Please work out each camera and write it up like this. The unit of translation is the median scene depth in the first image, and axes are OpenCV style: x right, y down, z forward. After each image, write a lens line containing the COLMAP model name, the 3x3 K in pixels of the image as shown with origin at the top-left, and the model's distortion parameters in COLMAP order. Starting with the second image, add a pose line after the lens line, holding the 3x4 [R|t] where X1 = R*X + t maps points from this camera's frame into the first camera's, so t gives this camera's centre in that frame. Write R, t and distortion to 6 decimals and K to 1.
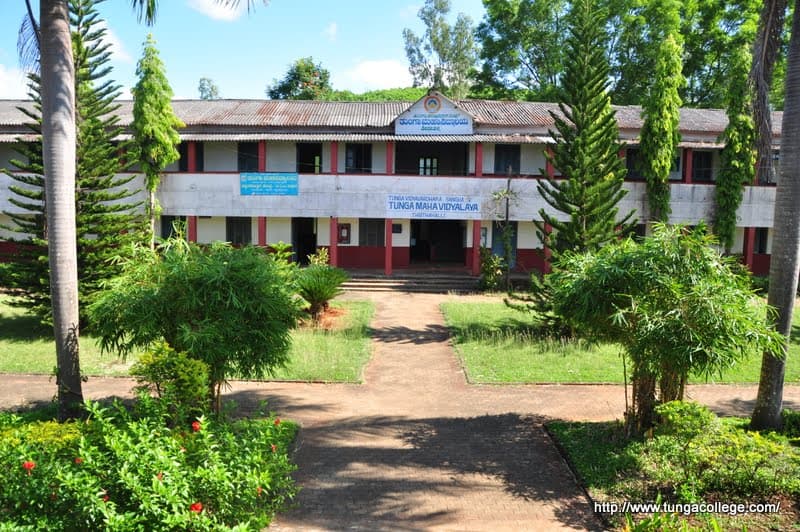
lens RADIAL K [[645.9, 0, 395.0], [0, 645.9, 267.6], [0, 0, 1]] dist [-0.150370, 0.136788]
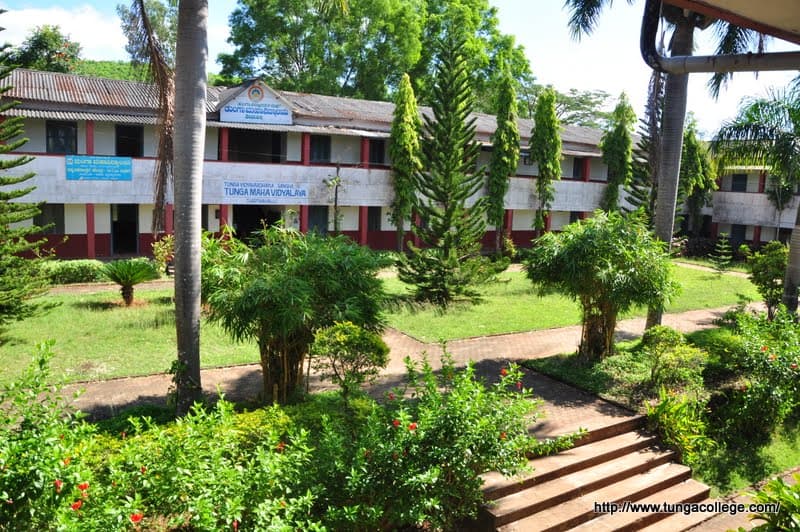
lens RADIAL K [[645.9, 0, 395.0], [0, 645.9, 267.6], [0, 0, 1]] dist [-0.150370, 0.136788]
pose [[0.866207, -0.049069, 0.497269, -0.285266], [0.034906, 0.998678, 0.037742, -0.004954], [-0.498464, -0.015334, 0.866775, -0.010900]]
